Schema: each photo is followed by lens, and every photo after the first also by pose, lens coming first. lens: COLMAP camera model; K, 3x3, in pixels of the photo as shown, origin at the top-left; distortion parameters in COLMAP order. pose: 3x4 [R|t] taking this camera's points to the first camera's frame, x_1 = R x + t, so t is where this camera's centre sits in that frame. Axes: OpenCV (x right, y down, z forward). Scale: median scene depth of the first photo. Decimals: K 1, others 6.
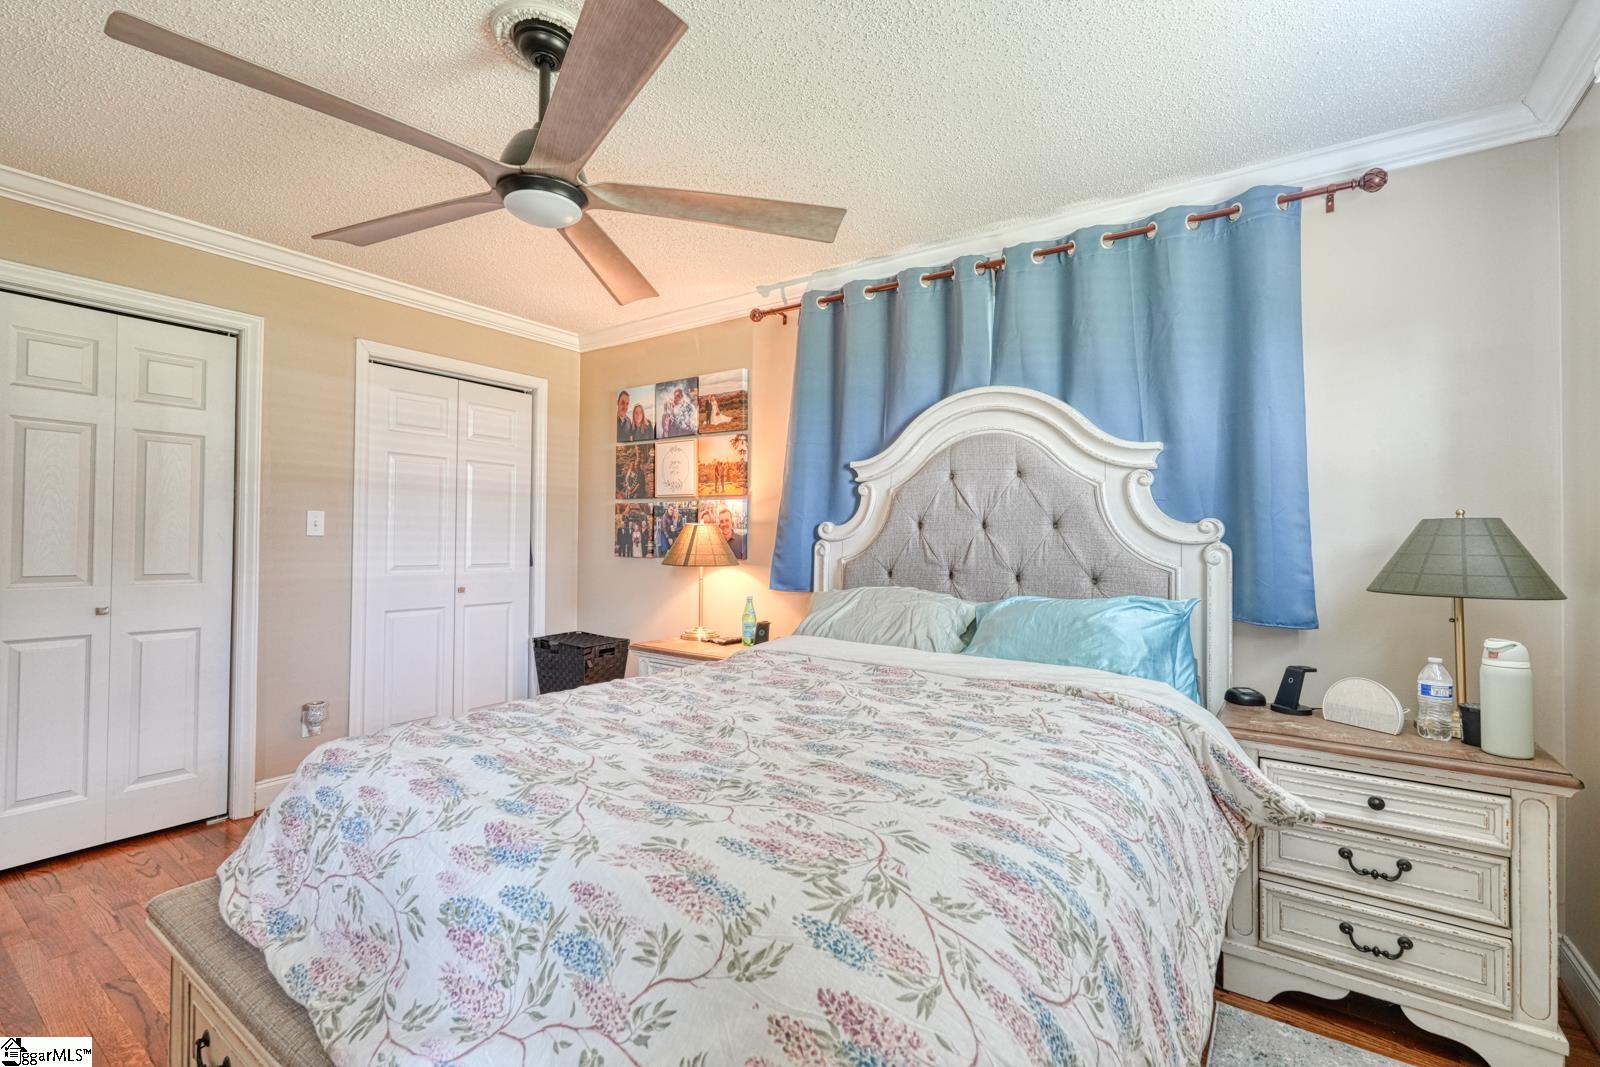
lens RADIAL K [[700.1, 0, 794.4], [0, 700.1, 528.9], [0, 0, 1]] dist [0.004966, -0.000655]
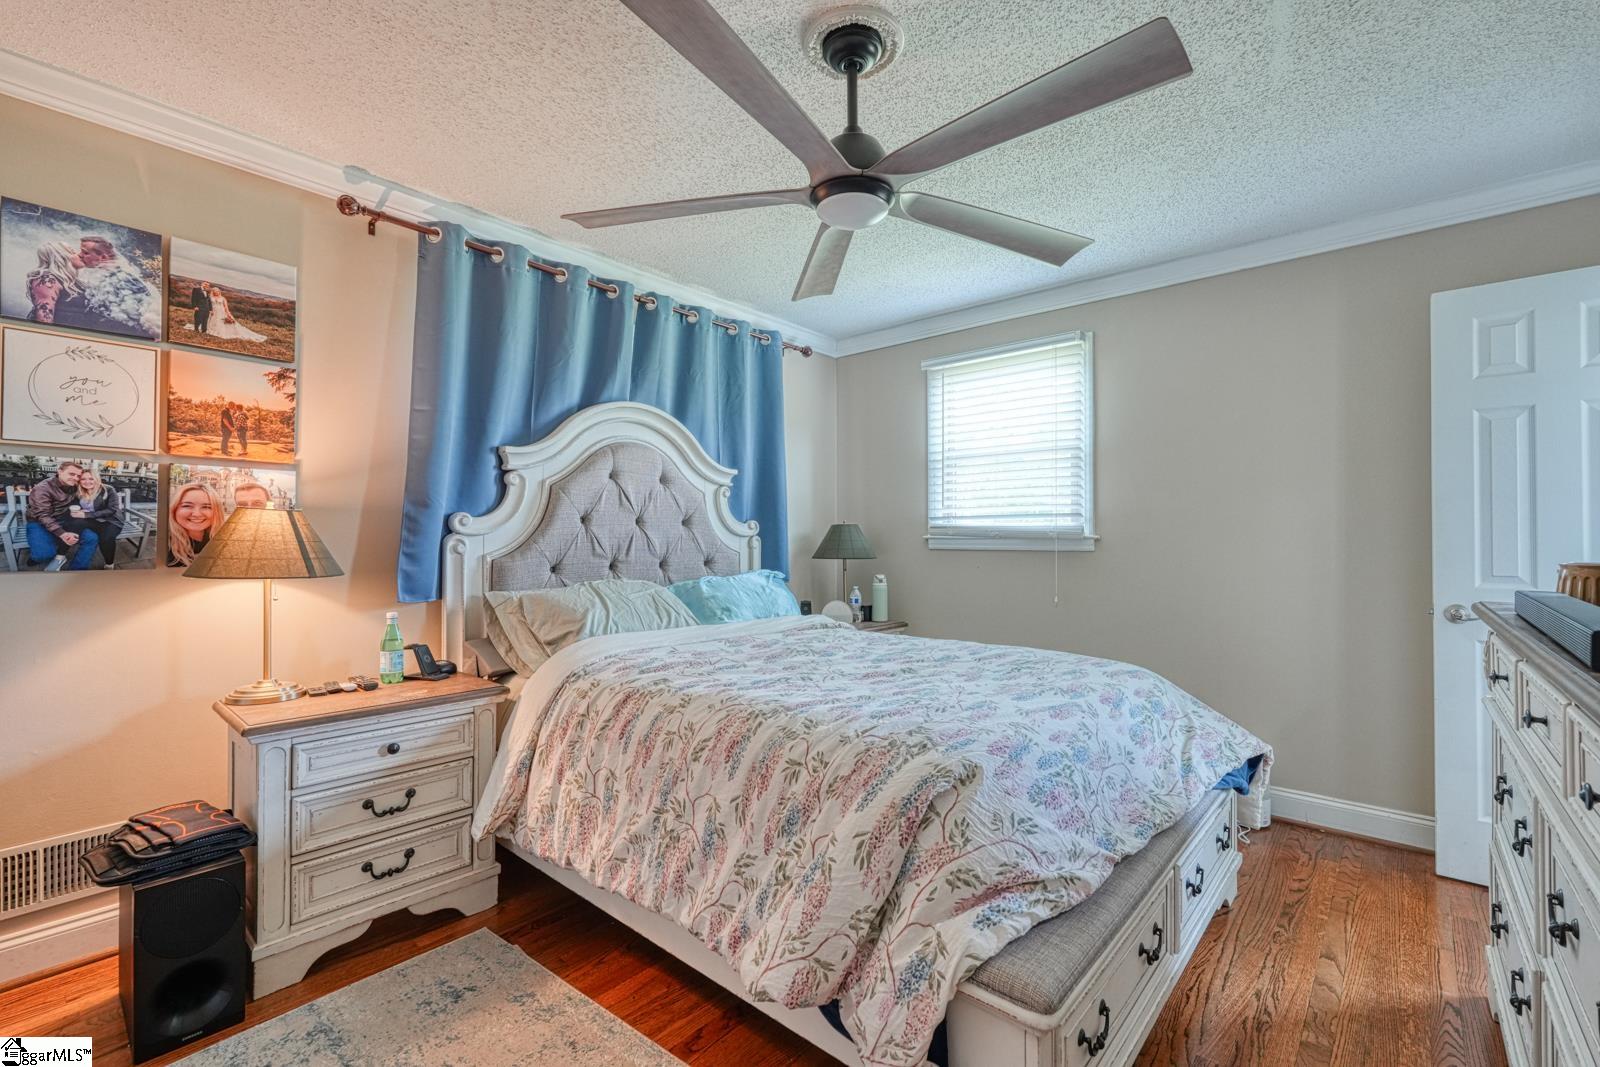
lens RADIAL K [[700.1, 0, 807.4], [0, 700.1, 535.4], [0, 0, 1]] dist [0.004966, -0.000655]
pose [[0.100740, -0.007798, 0.994882, -0.664971], [-0.021422, 0.999720, 0.010005, 0.000158], [-0.994682, -0.022320, 0.100545, 0.459964]]
